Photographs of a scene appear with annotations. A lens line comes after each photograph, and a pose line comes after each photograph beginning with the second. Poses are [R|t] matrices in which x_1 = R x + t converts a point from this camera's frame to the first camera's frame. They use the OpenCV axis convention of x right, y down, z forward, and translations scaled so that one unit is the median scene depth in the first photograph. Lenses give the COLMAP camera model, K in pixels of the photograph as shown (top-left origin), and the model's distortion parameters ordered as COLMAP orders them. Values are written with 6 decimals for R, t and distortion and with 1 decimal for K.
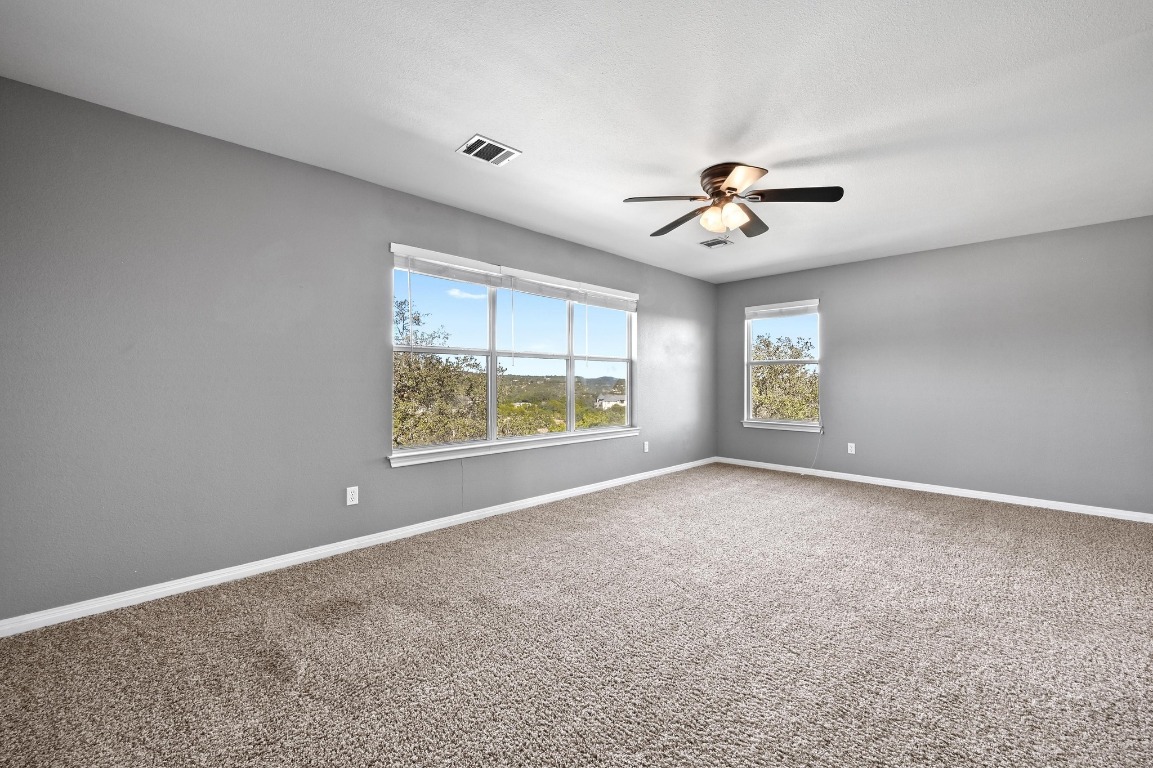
lens RADIAL K [[454.9, 0, 575.3], [0, 454.9, 380.6], [0, 0, 1]] dist [-0.000918, 0.000472]
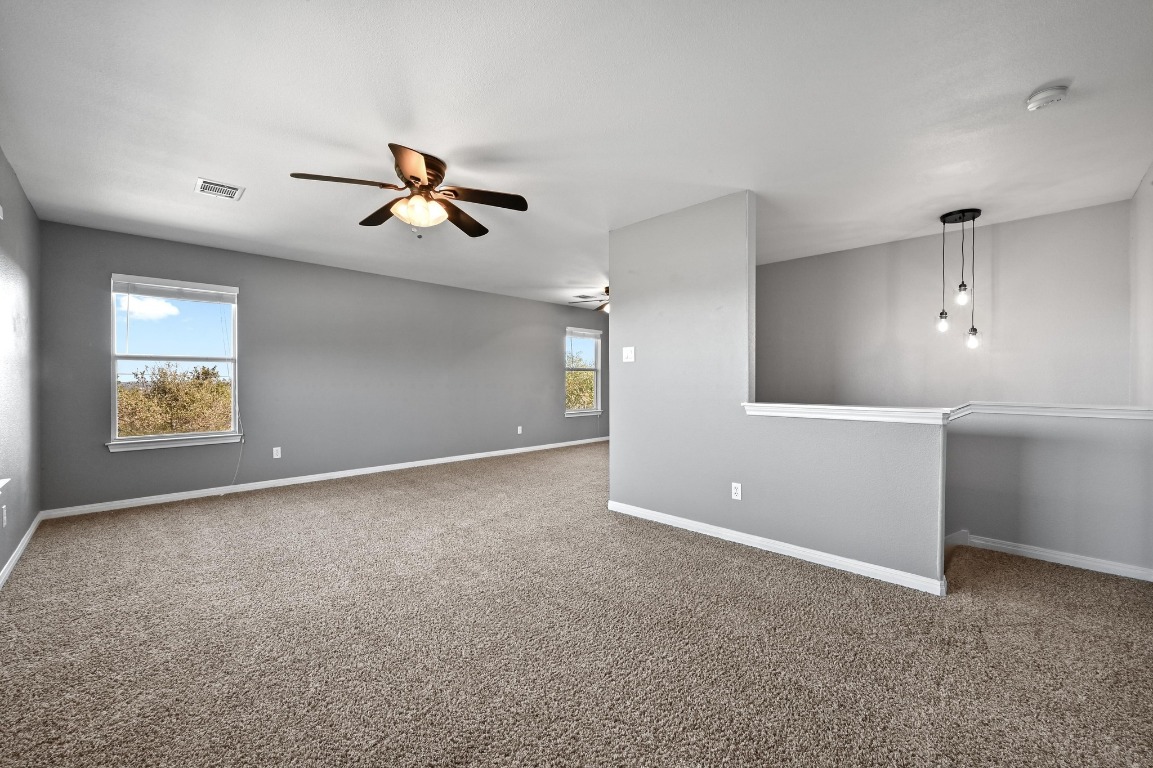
lens RADIAL K [[454.9, 0, 575.3], [0, 454.9, 383.2], [0, 0, 1]] dist [-0.000918, 0.000472]
pose [[-0.009823, -0.005921, 0.999934, -0.326276], [0.003857, 0.999975, 0.005959, -0.000265], [-0.999944, 0.003916, -0.009800, 0.353479]]
